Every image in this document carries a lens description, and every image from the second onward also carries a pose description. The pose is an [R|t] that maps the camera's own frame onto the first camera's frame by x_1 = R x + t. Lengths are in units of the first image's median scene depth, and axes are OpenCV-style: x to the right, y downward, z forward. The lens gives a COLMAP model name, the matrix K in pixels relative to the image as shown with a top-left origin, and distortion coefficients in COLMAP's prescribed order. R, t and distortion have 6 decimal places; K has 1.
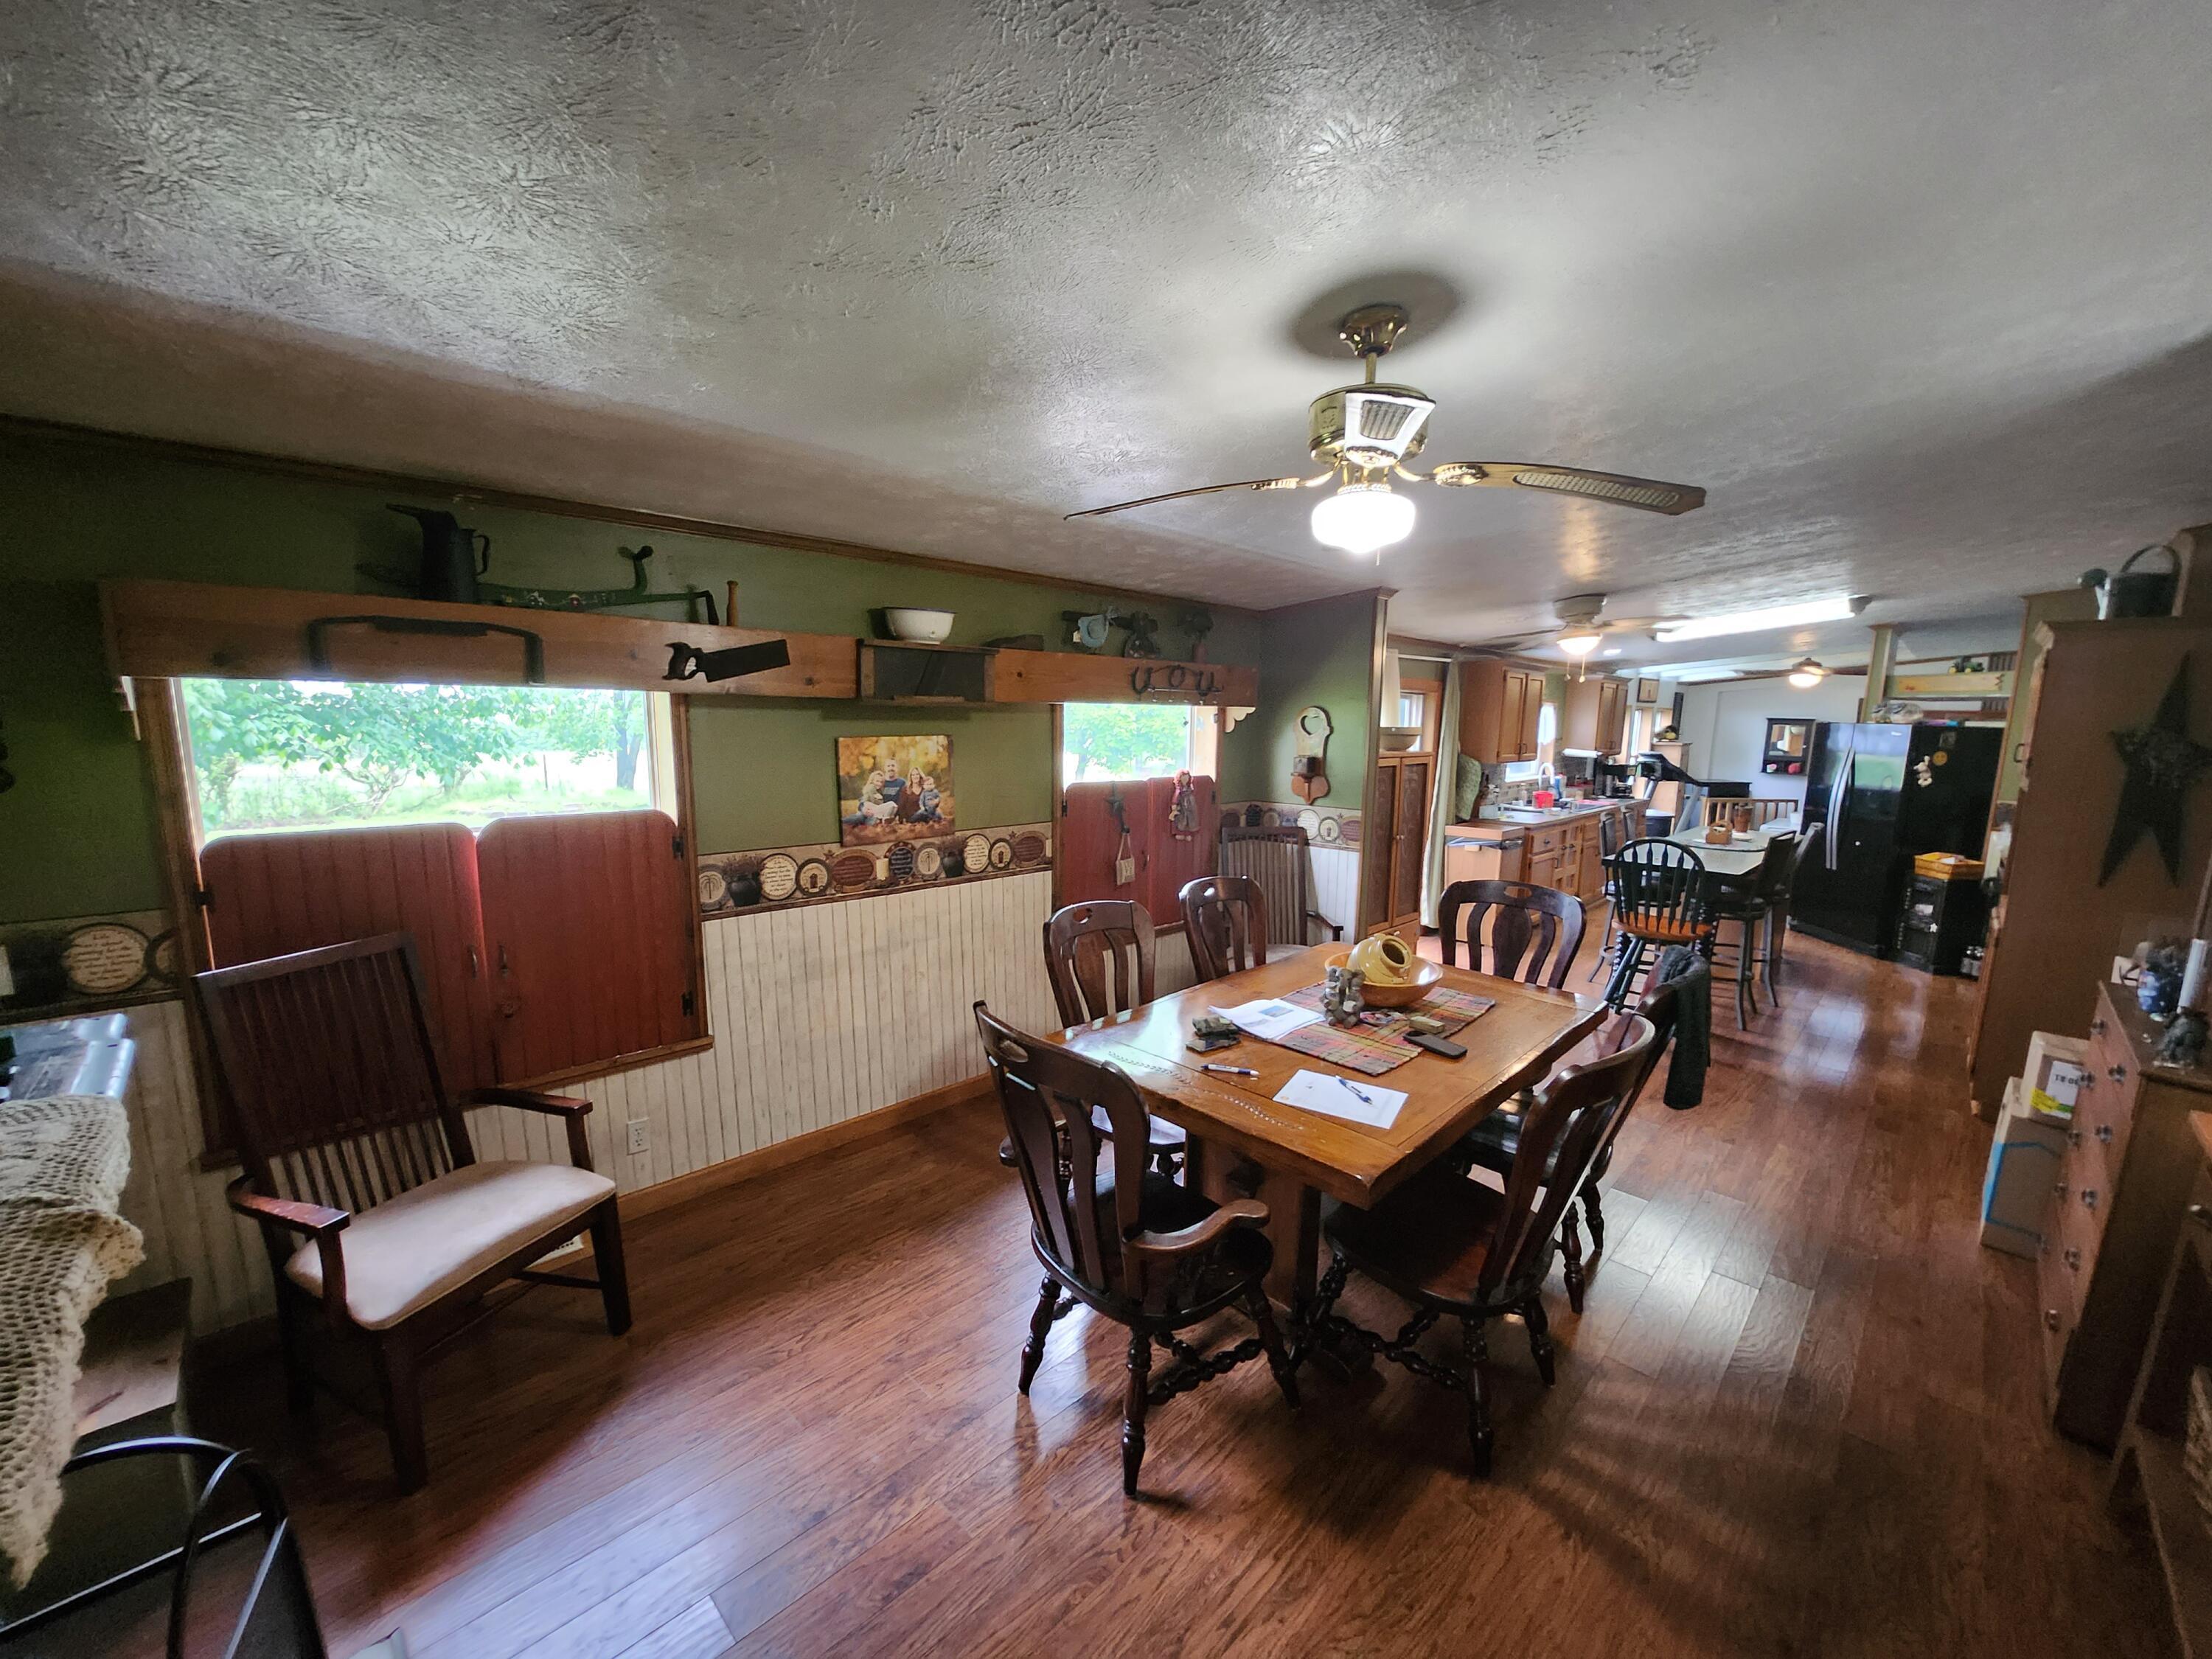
lens RADIAL K [[879.4, 0, 1108.8], [0, 879.4, 857.7], [0, 0, 1]] dist [-0.018254, 0.000327]
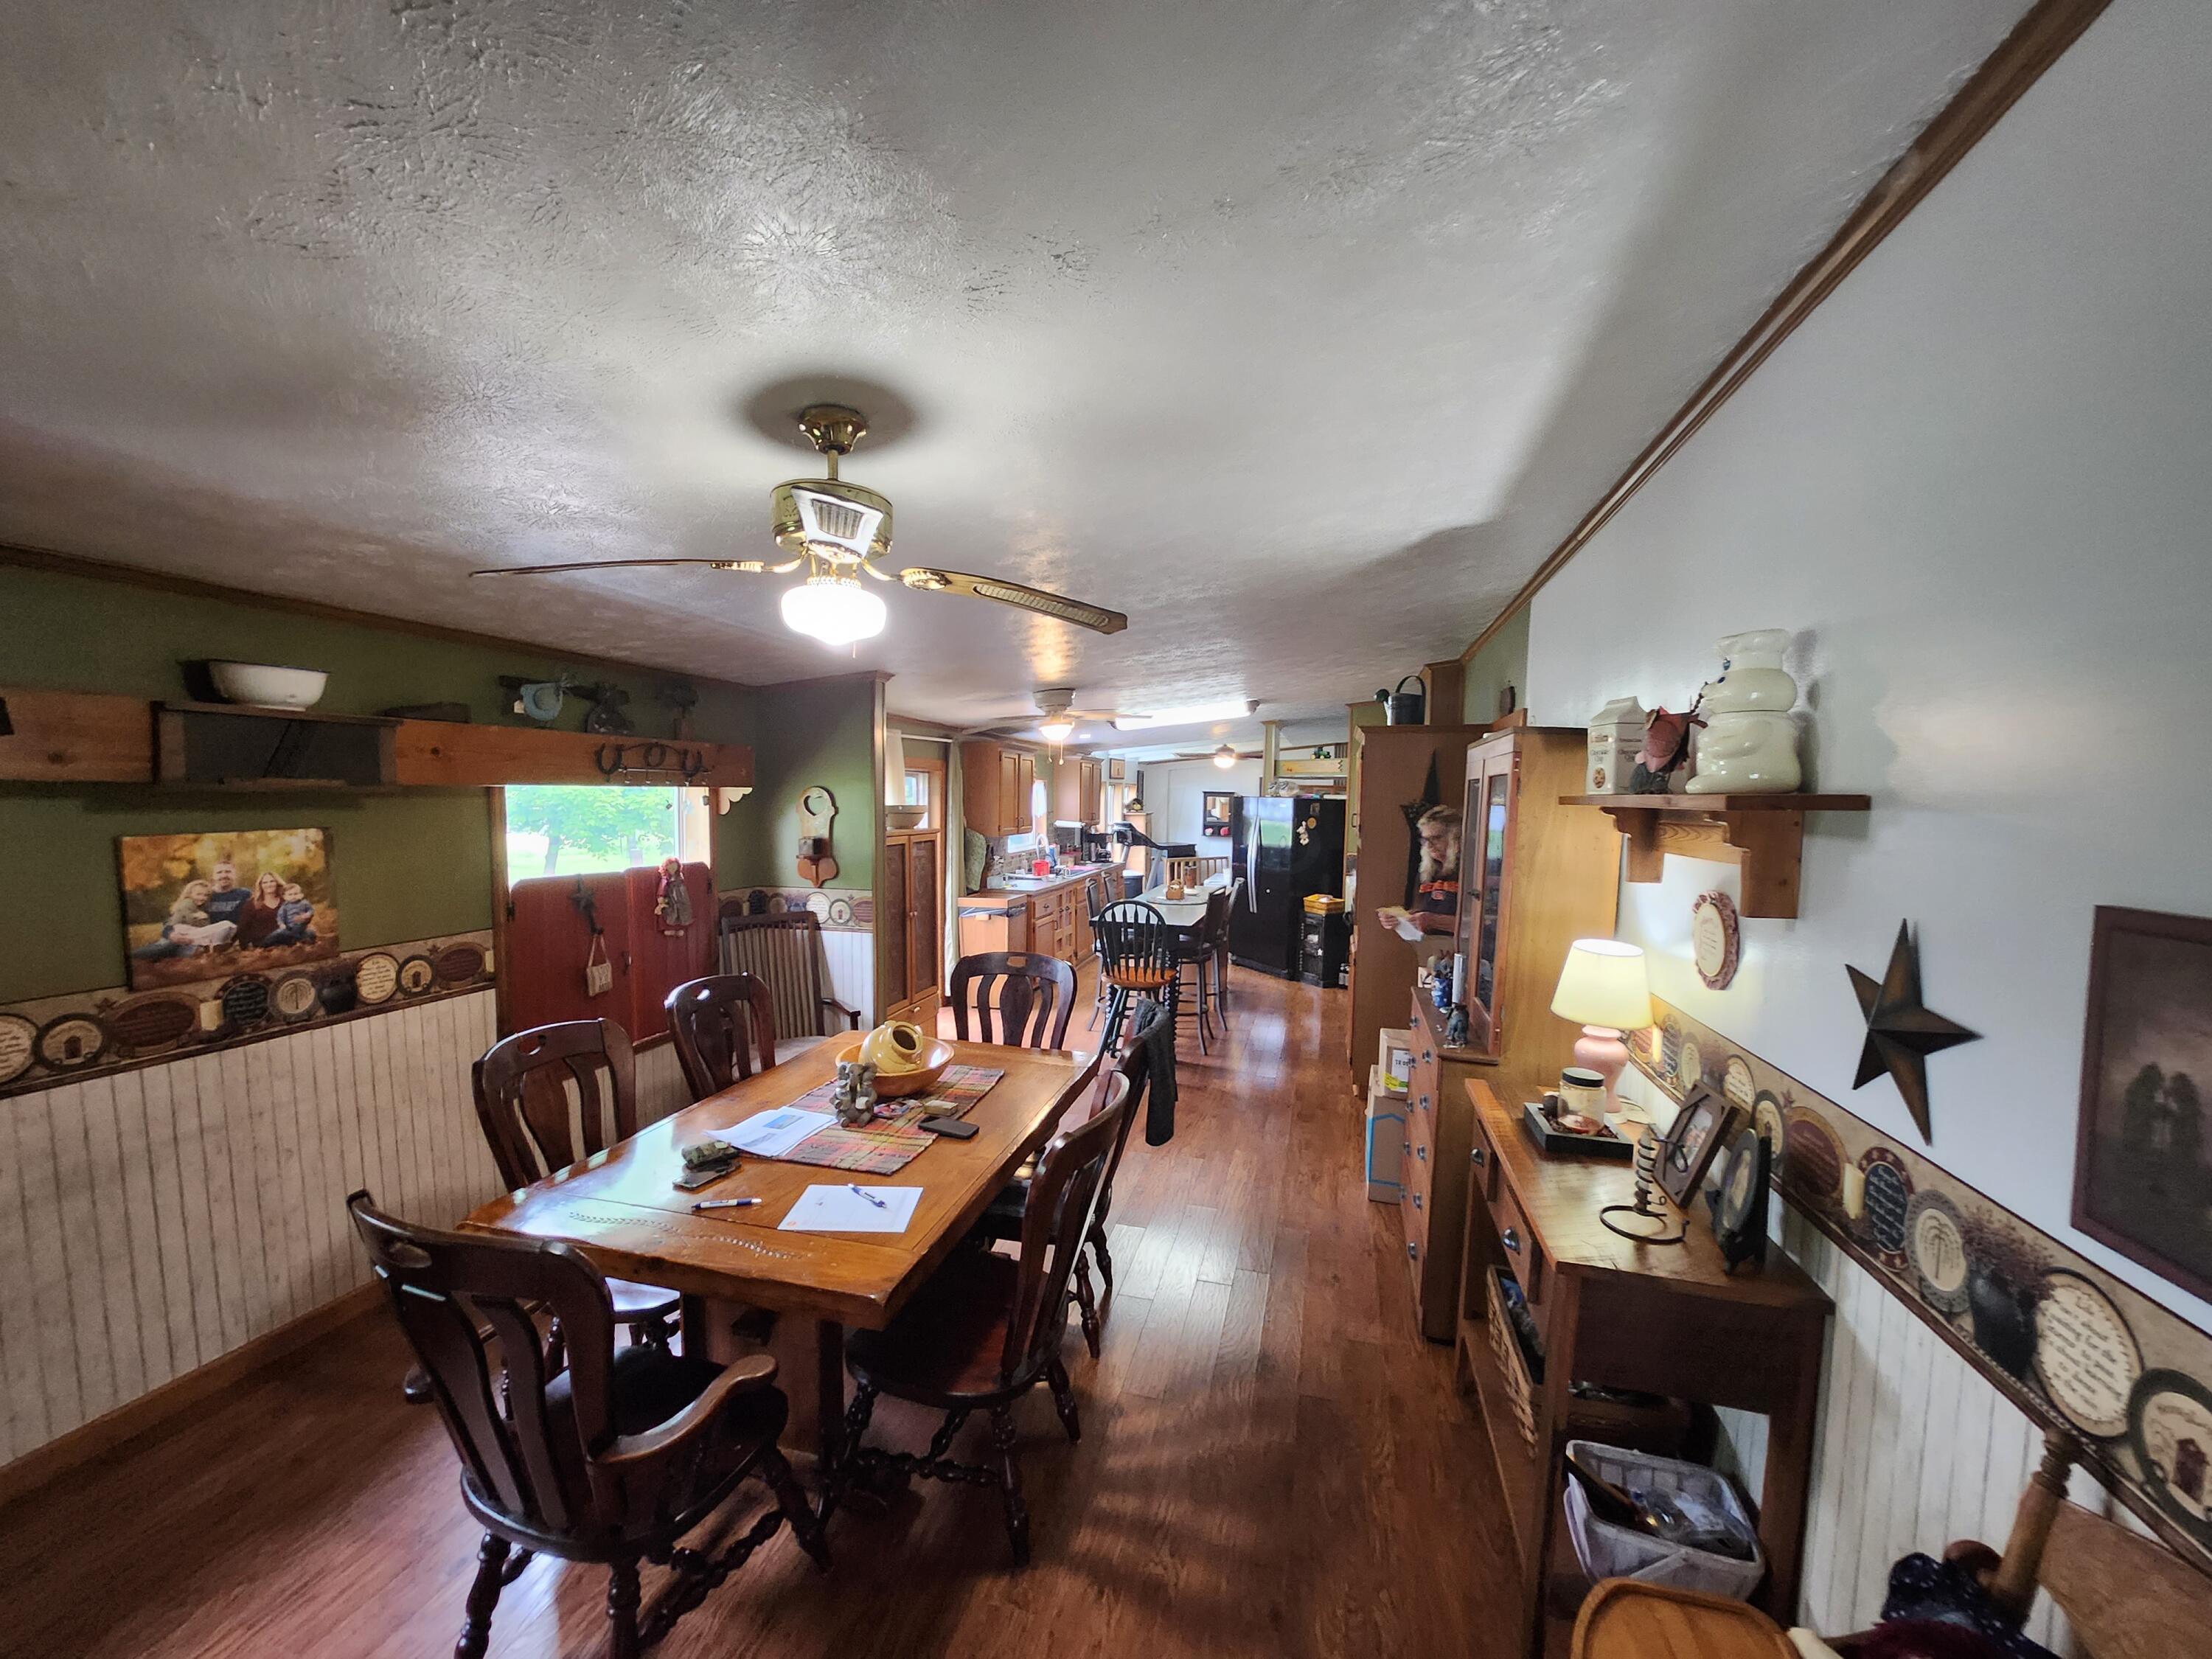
lens RADIAL K [[879.4, 0, 1103.0], [0, 879.4, 856.8], [0, 0, 1]] dist [-0.018254, 0.000327]
pose [[0.864232, -0.037905, 0.501663, 0.027682], [0.079149, 0.994984, -0.061173, -0.016747], [-0.496828, 0.092574, 0.862898, 0.014116]]
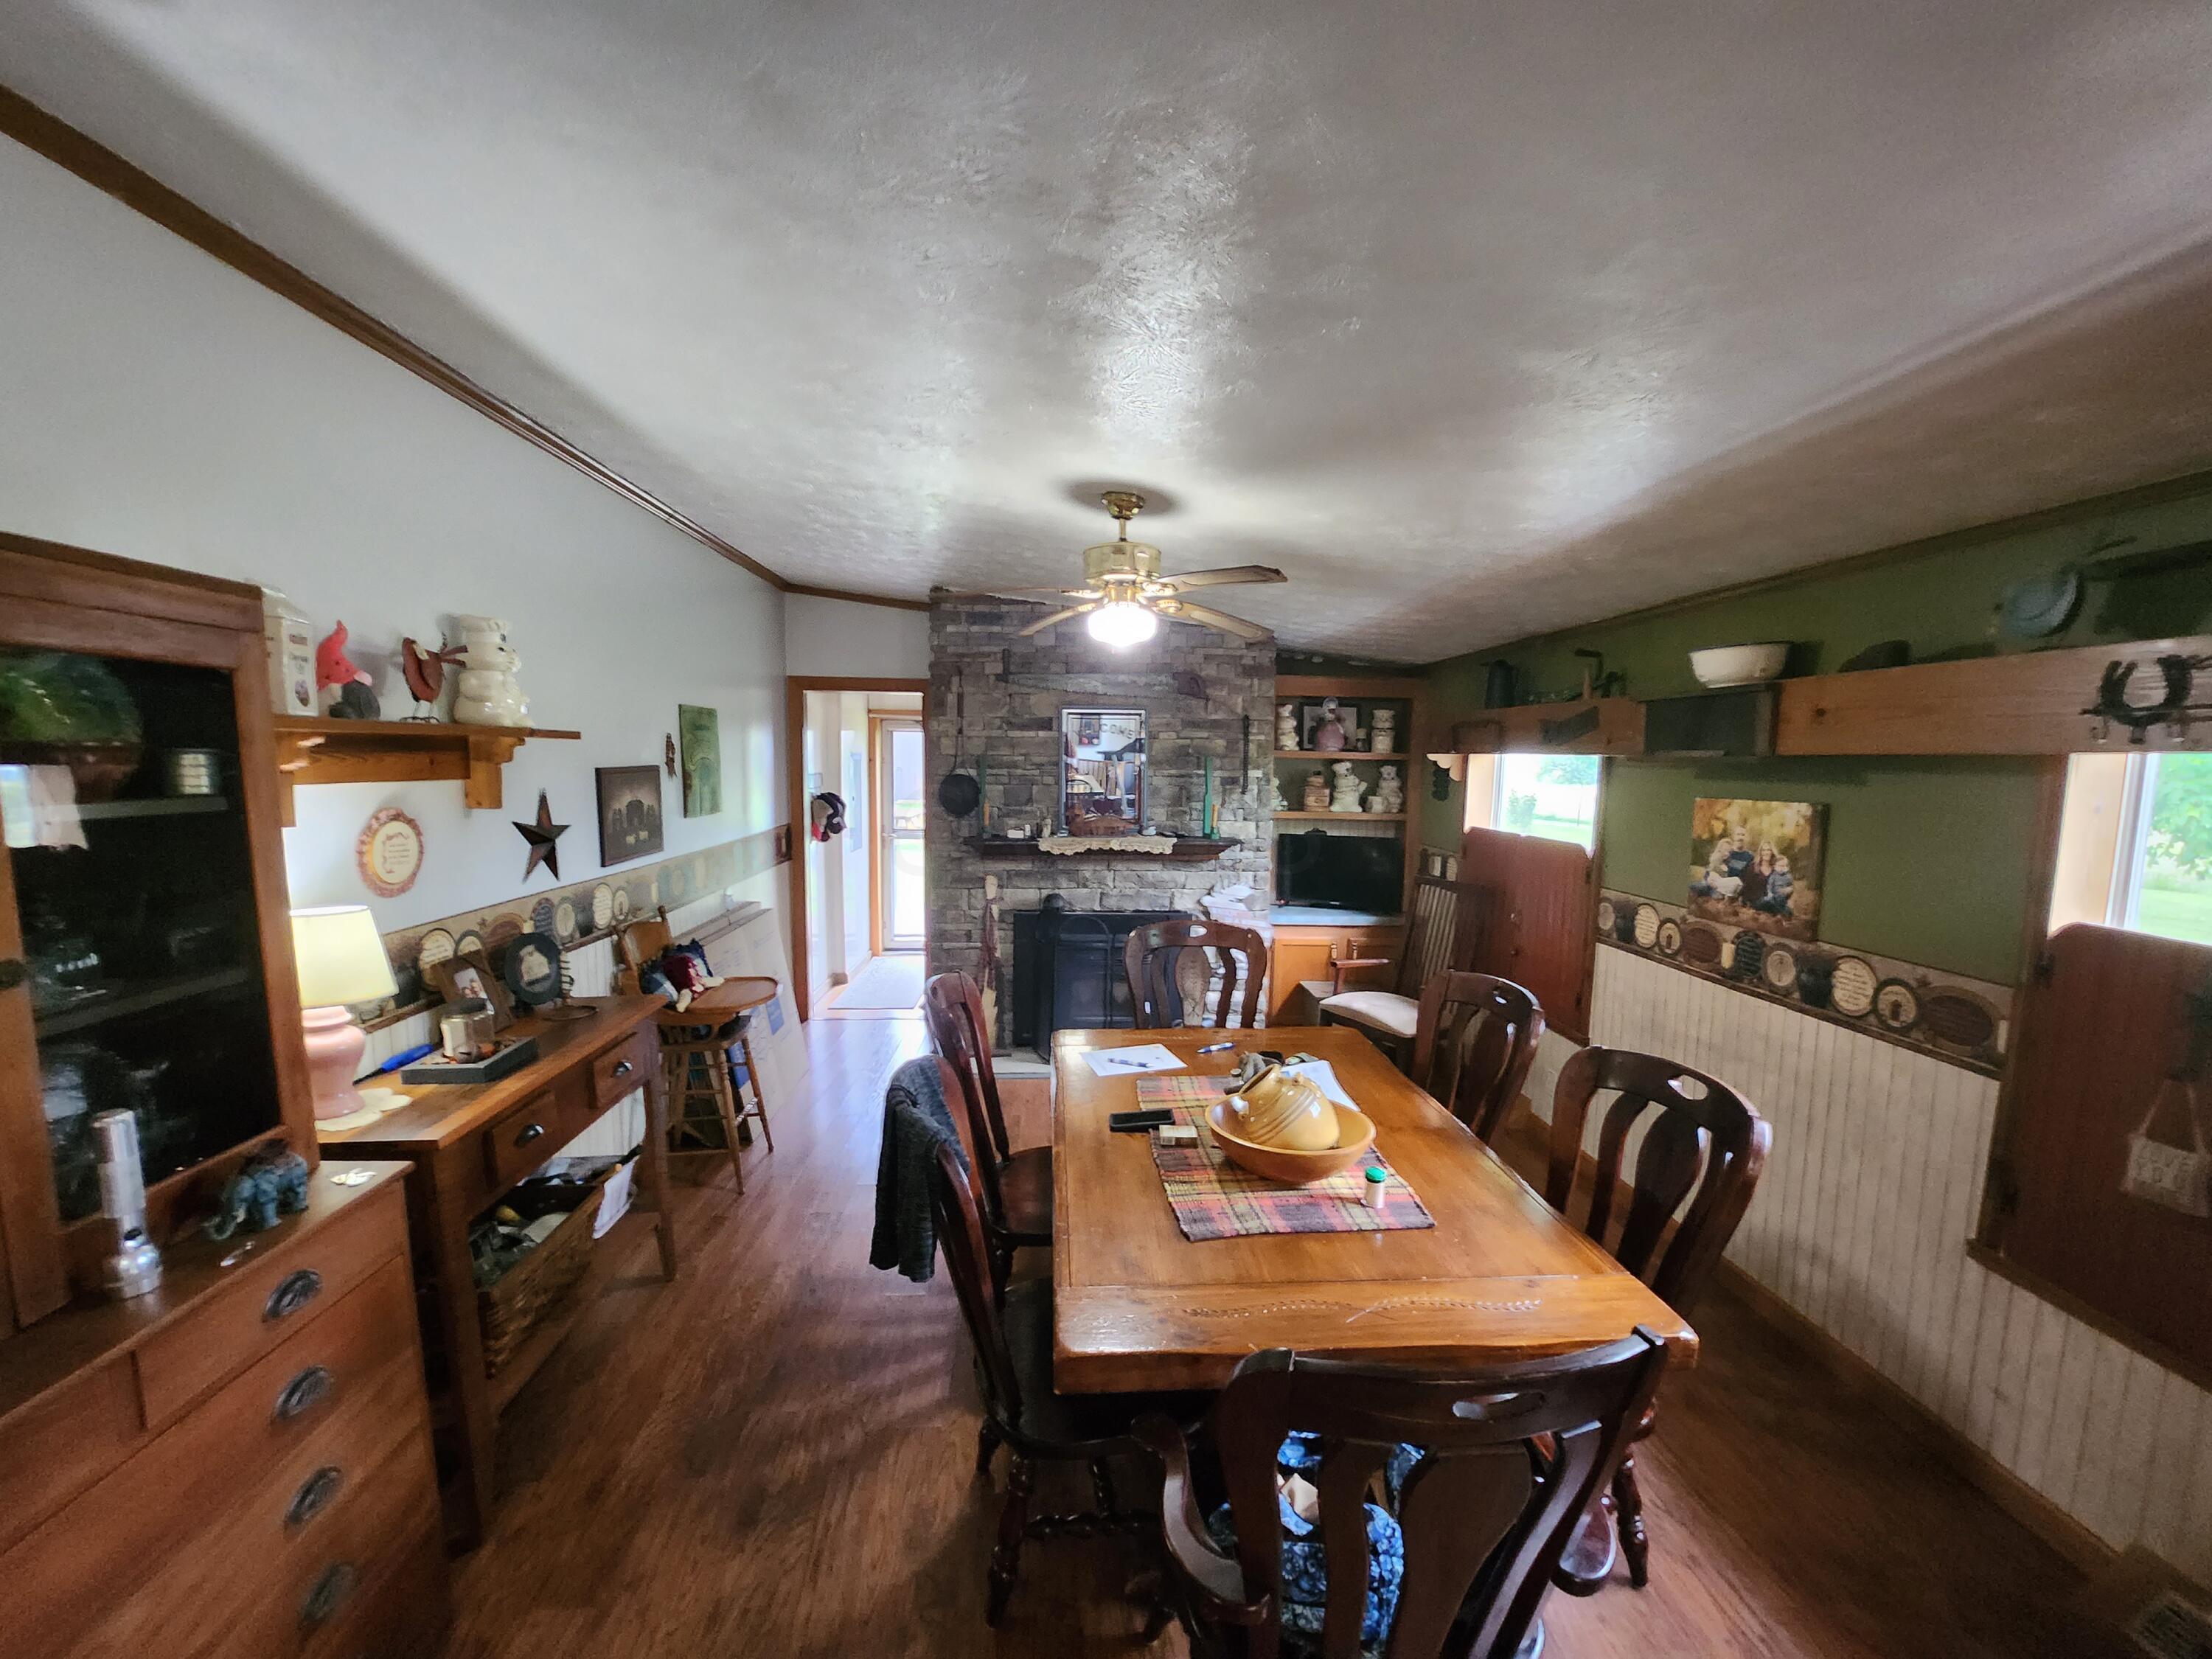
lens RADIAL K [[879.4, 0, 1090.4], [0, 879.4, 838.4], [0, 0, 1]] dist [-0.018254, 0.000327]
pose [[-0.673022, 0.042225, -0.738416, 0.853502], [-0.144450, 0.971639, 0.187220, -0.183075], [0.725379, 0.232668, -0.647835, 1.195299]]
